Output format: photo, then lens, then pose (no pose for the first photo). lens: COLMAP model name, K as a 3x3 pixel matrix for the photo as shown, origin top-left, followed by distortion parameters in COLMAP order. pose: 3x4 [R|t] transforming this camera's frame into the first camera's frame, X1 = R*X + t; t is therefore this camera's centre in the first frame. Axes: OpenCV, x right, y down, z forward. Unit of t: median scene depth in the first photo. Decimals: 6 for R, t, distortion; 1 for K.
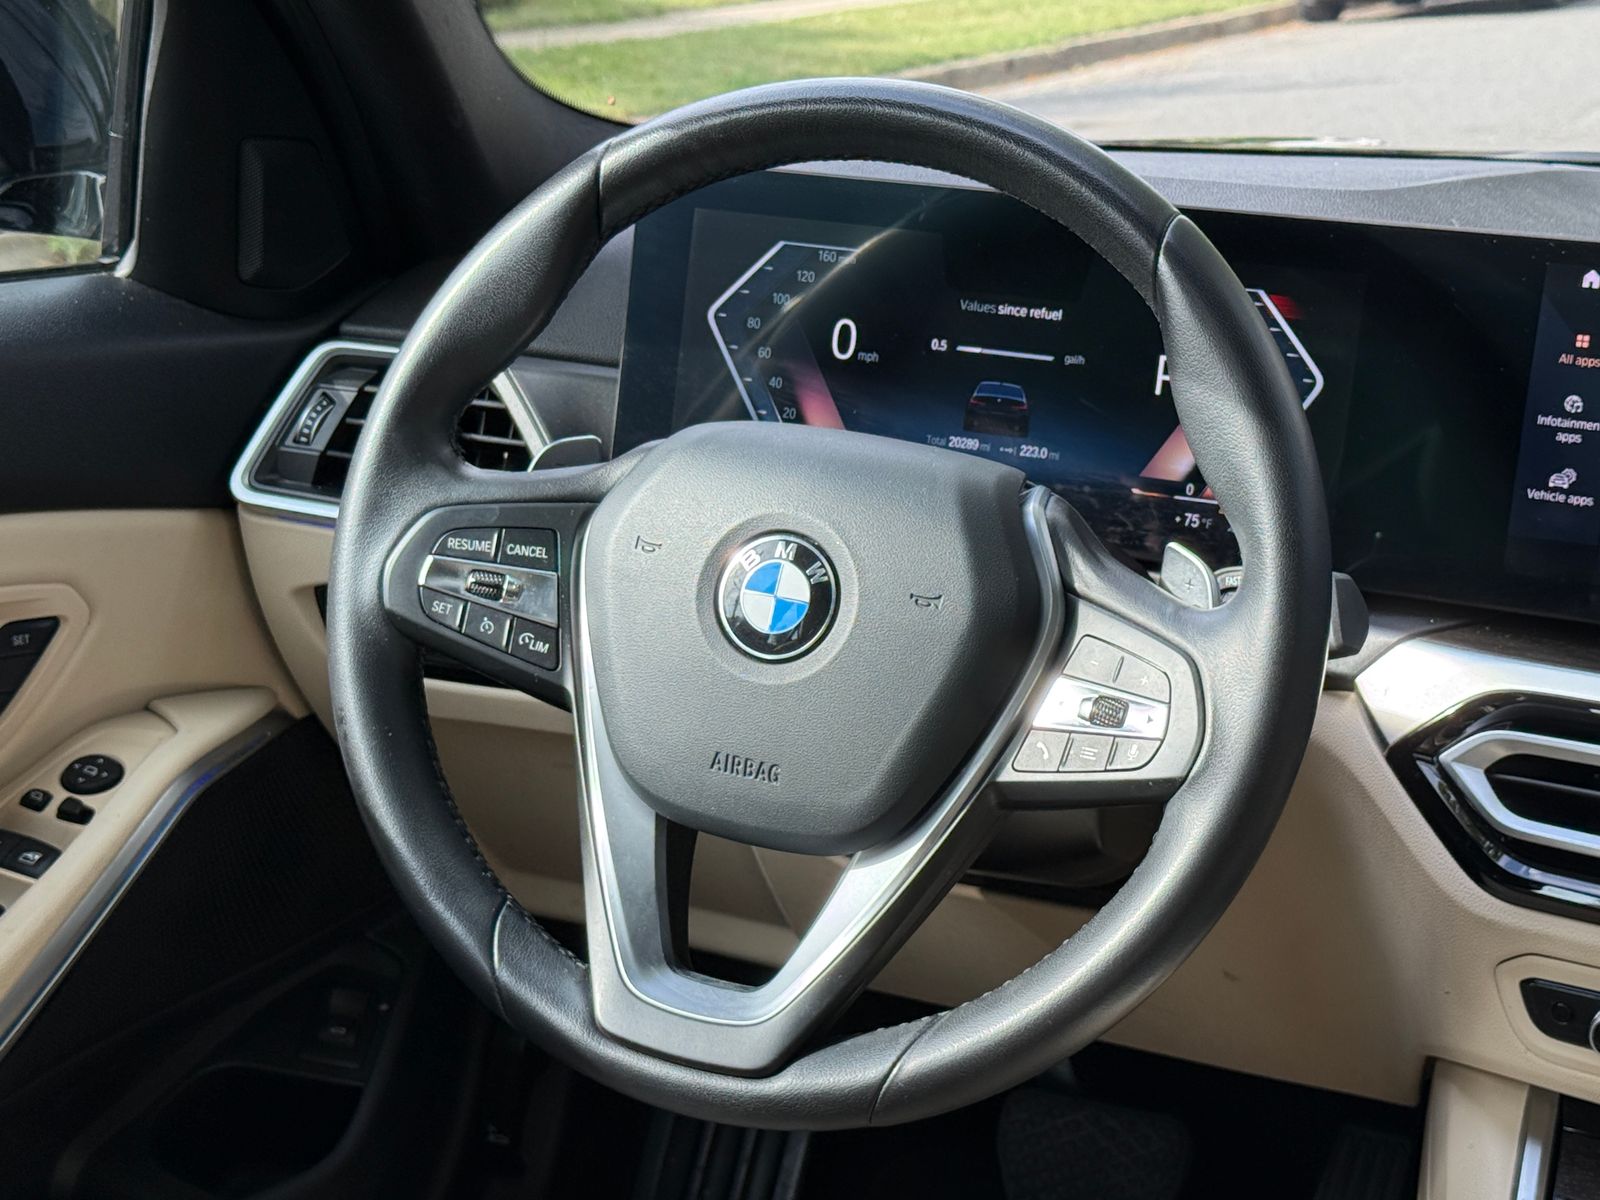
lens RADIAL K [[2901.6, 0, 806.3], [0, 2901.6, 637.6], [0, 0, 1]] dist [0.119007, 0.260593]
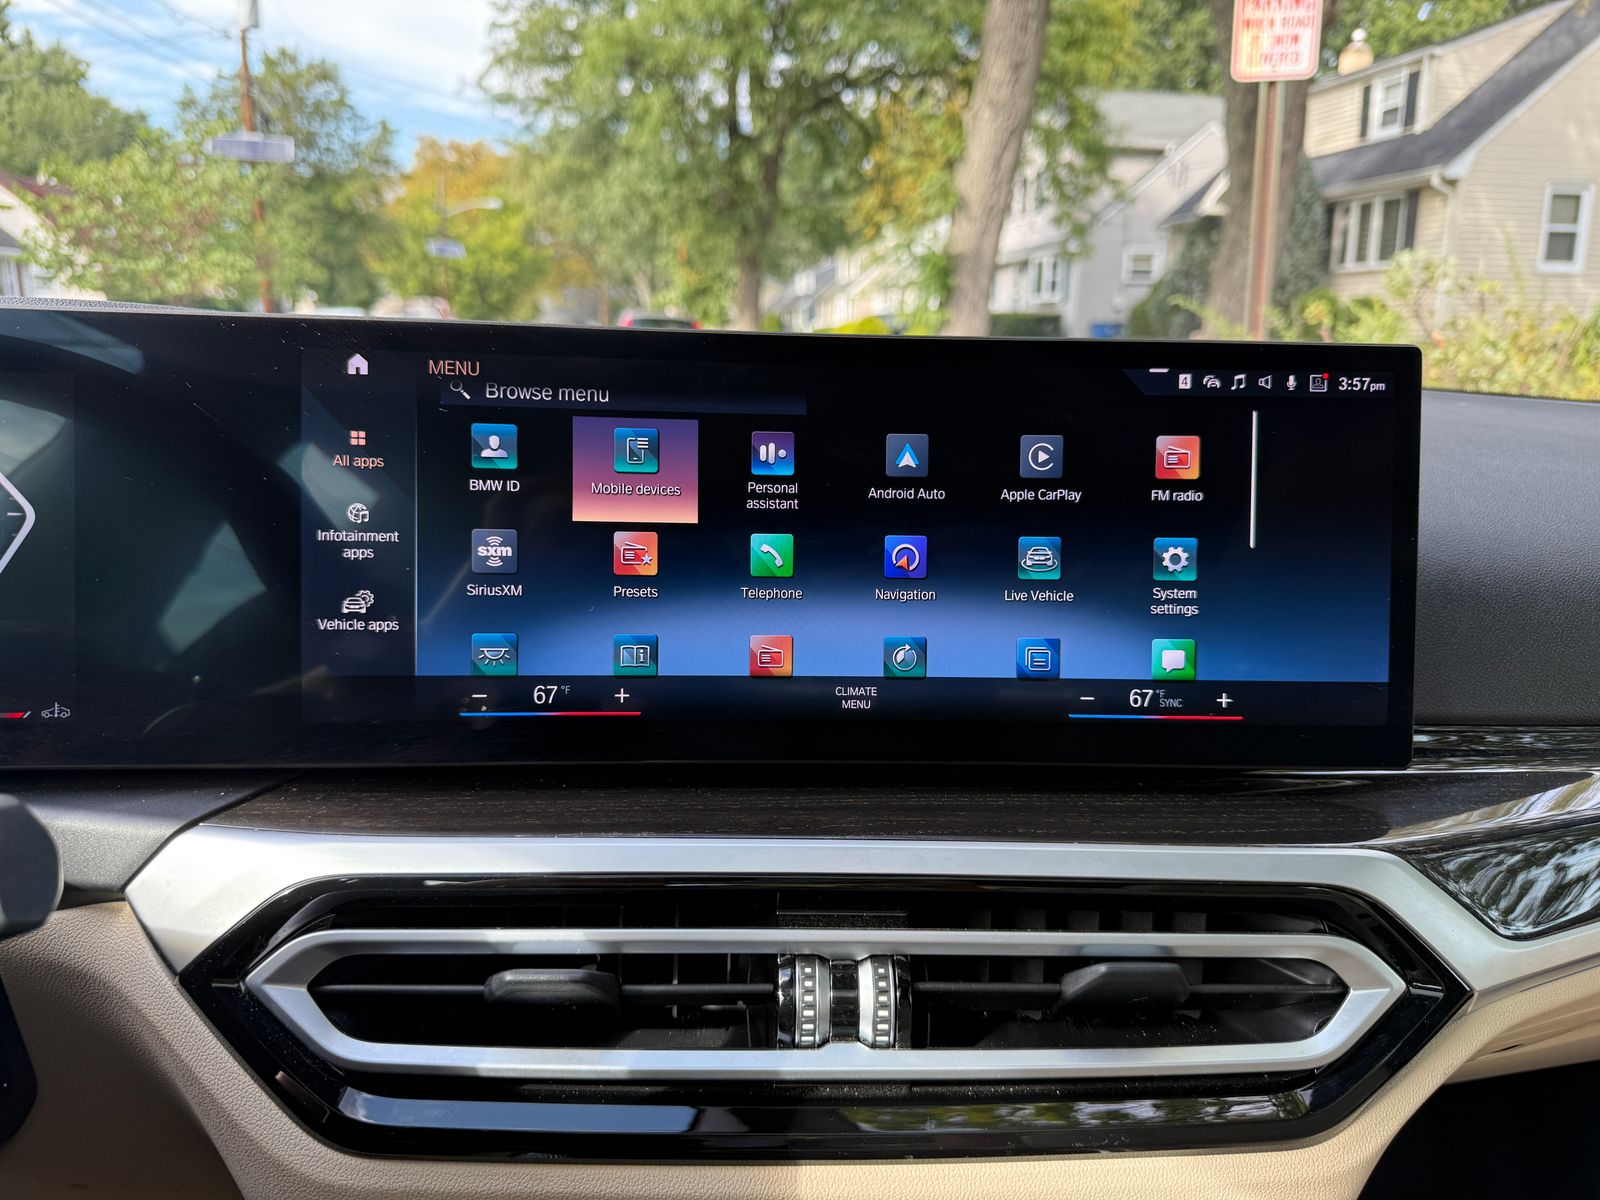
lens RADIAL K [[1156.5, 0, 804.1], [0, 1156.5, 602.4], [0, 0, 1]] dist [-0.029367, 0.002156]
pose [[0.826139, -0.112752, 0.552070, 0.176934], [0.140648, 0.990025, -0.008272, -0.032661], [-0.545631, 0.084481, 0.833757, 0.638145]]
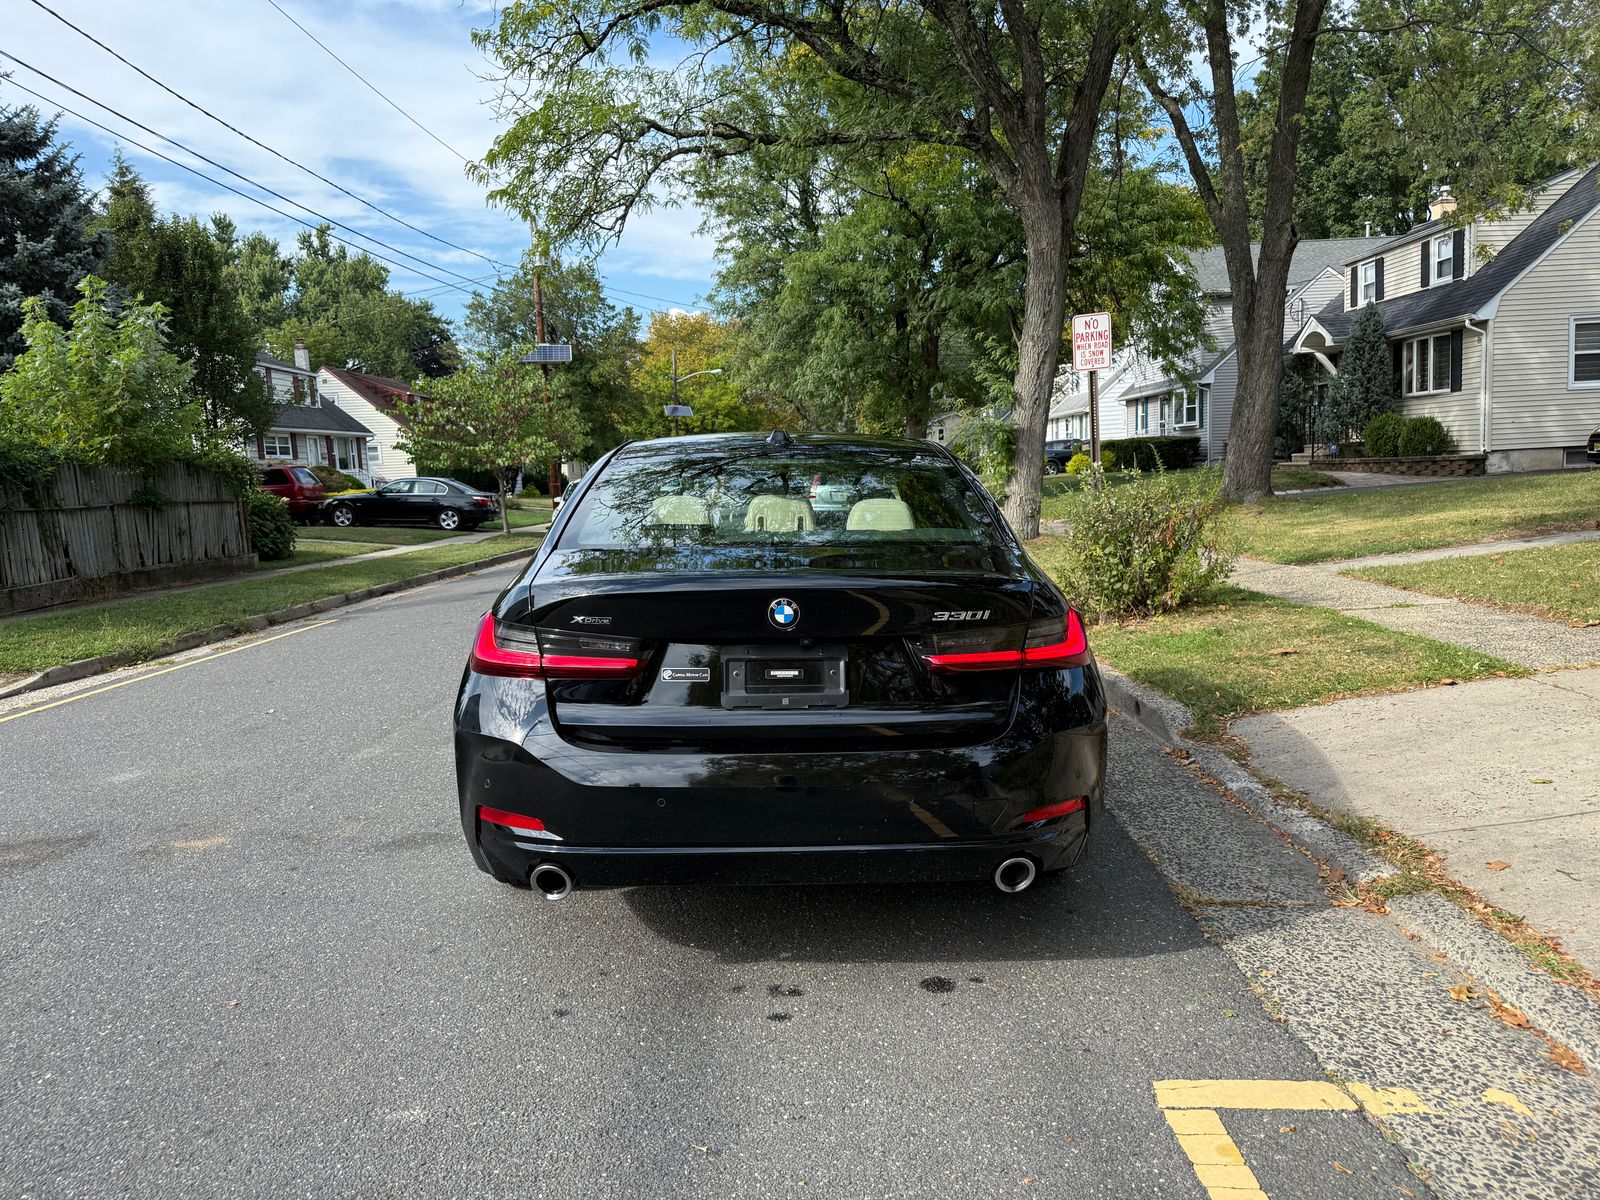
lens RADIAL K [[1130.5, 0, 825.4], [0, 1130.5, 633.0], [0, 0, 1]] dist [0.041480, -0.072126]
pose [[0.904696, -0.092998, 0.415784, -1.383629], [0.151232, 0.982434, -0.109323, 0.810839], [-0.398314, 0.161784, 0.902869, -3.230507]]
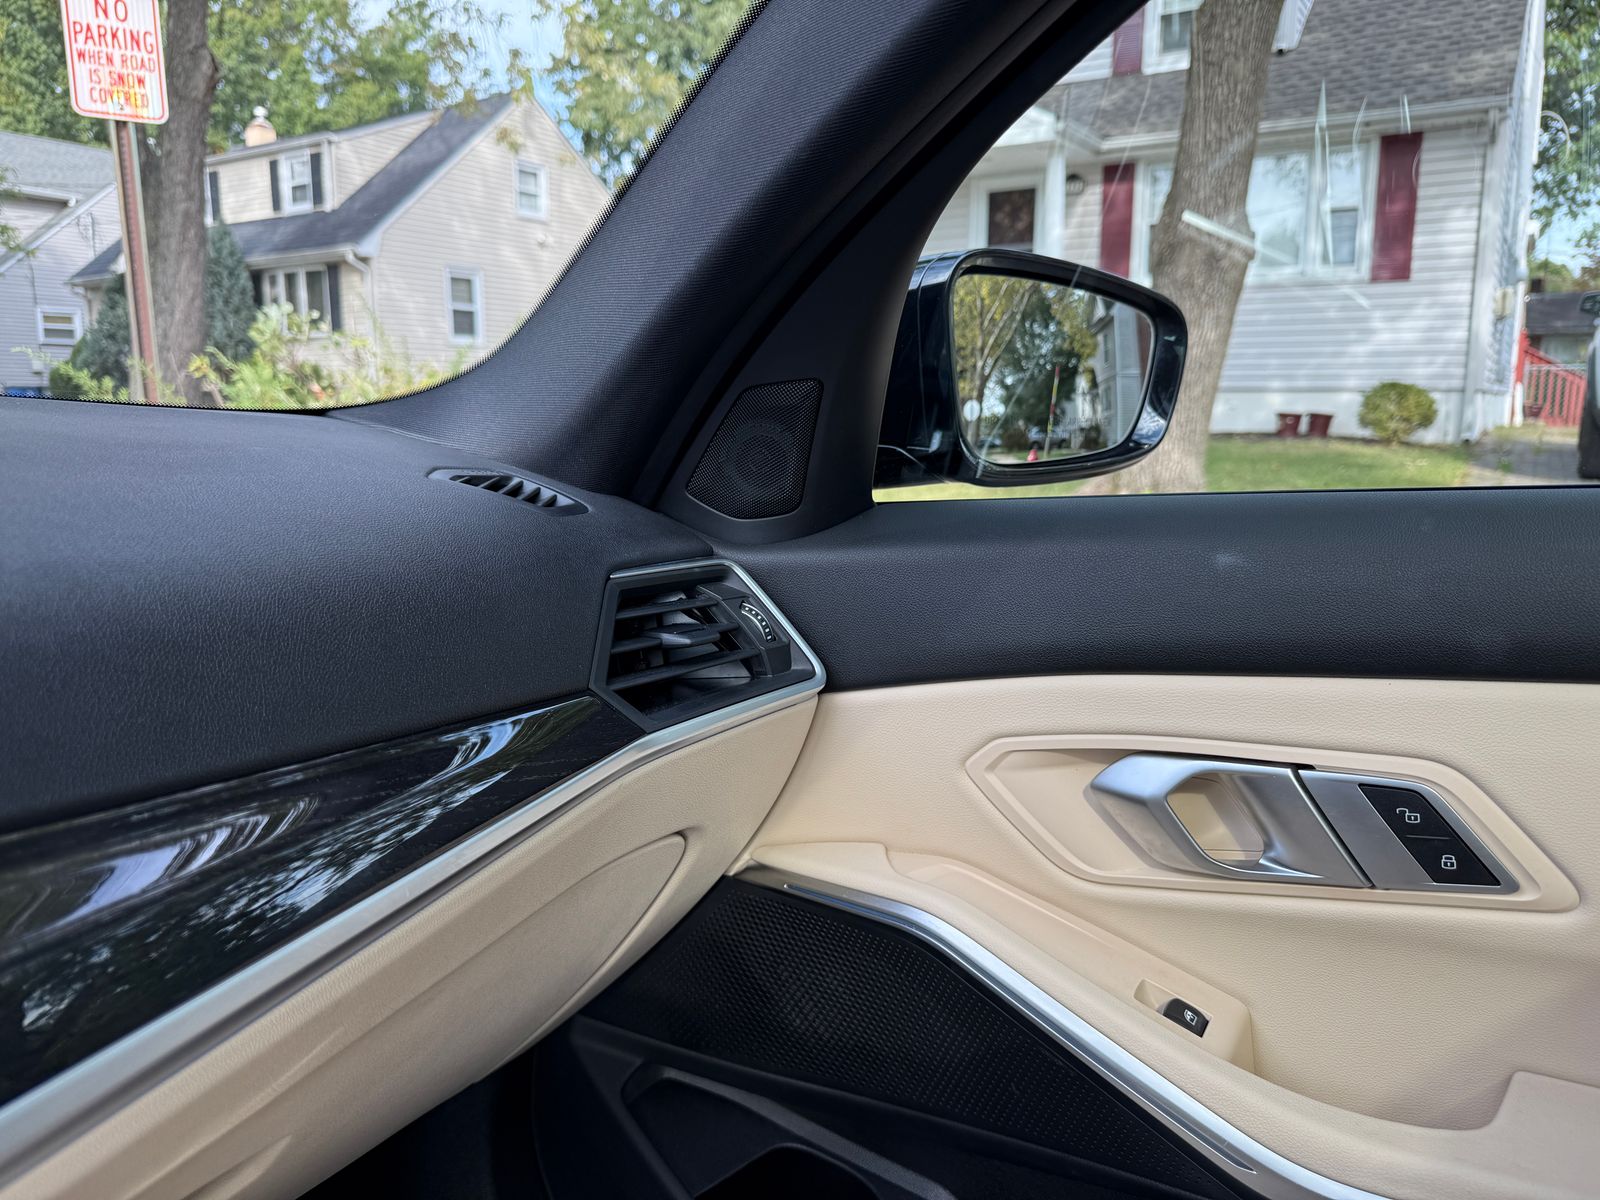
lens RADIAL K [[1119.0, 0, 796.1], [0, 1119.0, 630.1], [0, 0, 1]] dist [-0.023921, -0.002030]
pose [[0.133631, -0.182112, 0.974155, 0.413295], [0.263789, 0.954046, 0.142167, 0.011762], [-0.955279, 0.237974, 0.175529, 0.584142]]
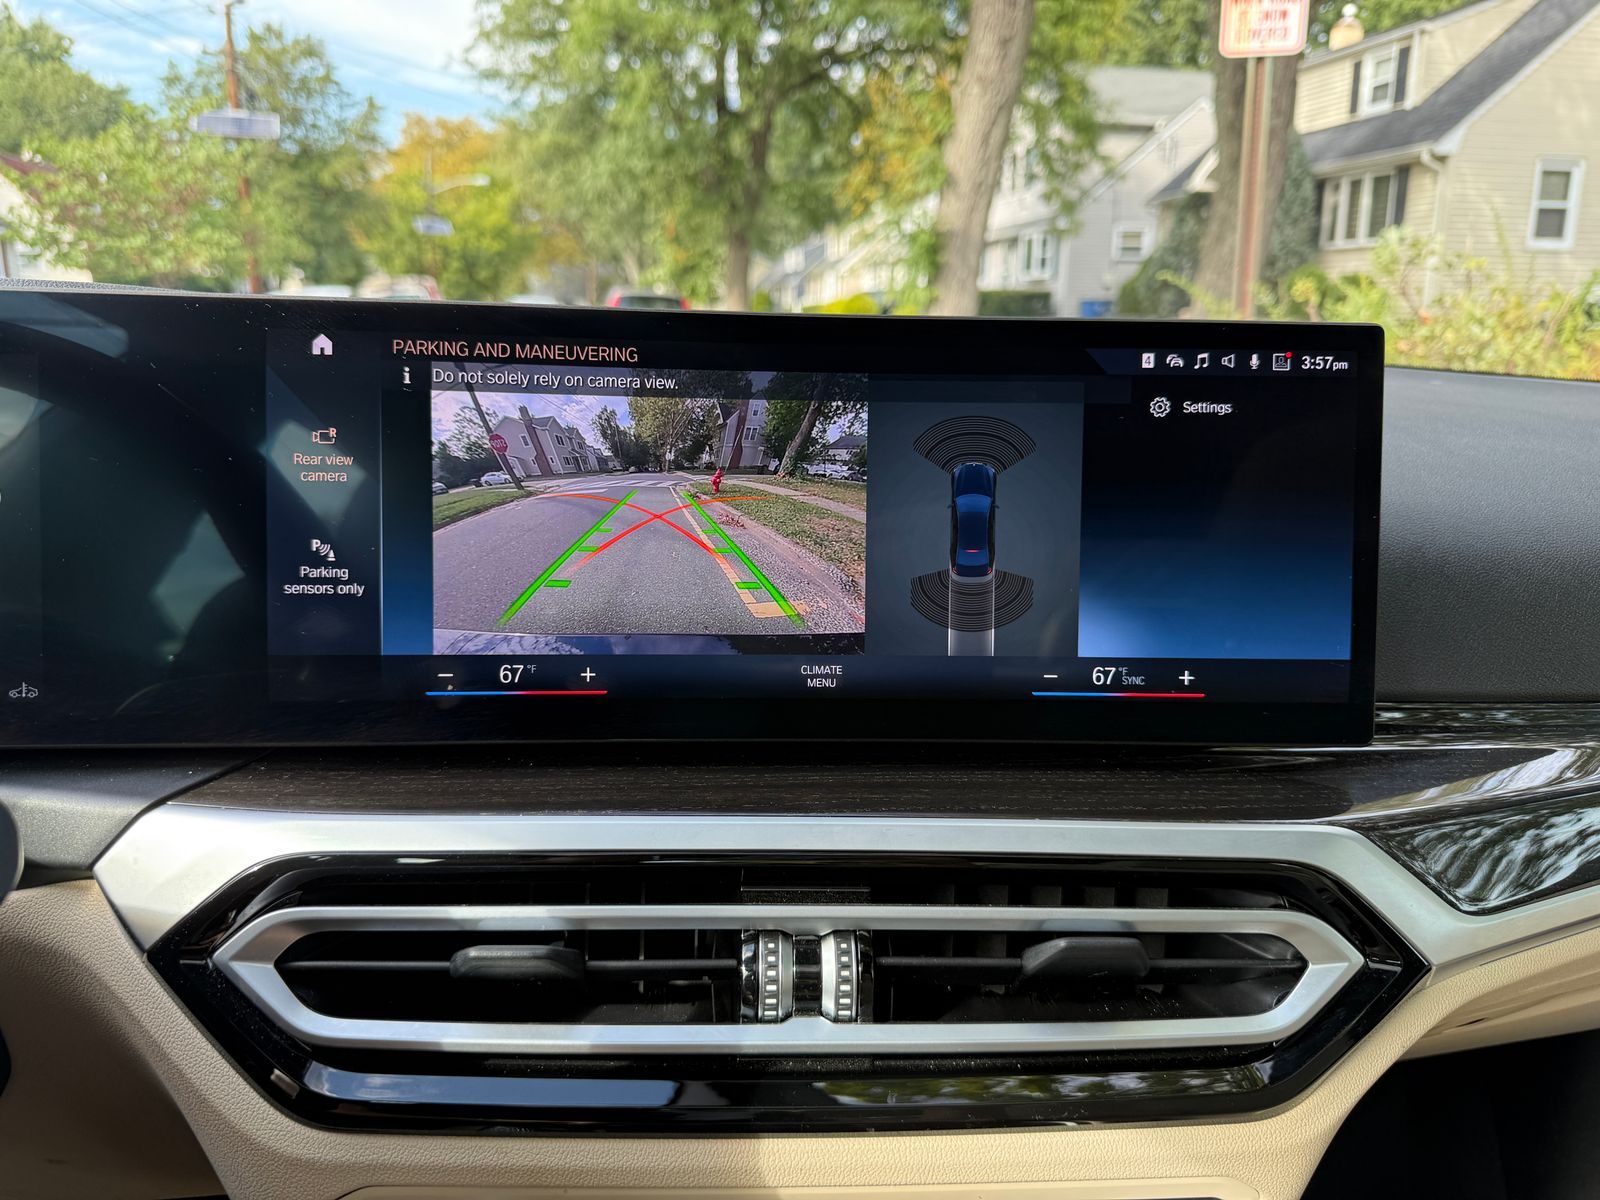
lens RADIAL K [[1156.1, 0, 798.3], [0, 1156.1, 595.7], [0, 0, 1]] dist [-0.030013, 0.003018]
pose [[0.823864, -0.121466, 0.553619, 0.181959], [0.142420, 0.989793, 0.005222, -0.031842], [-0.548603, 0.074544, 0.832753, 0.632765]]
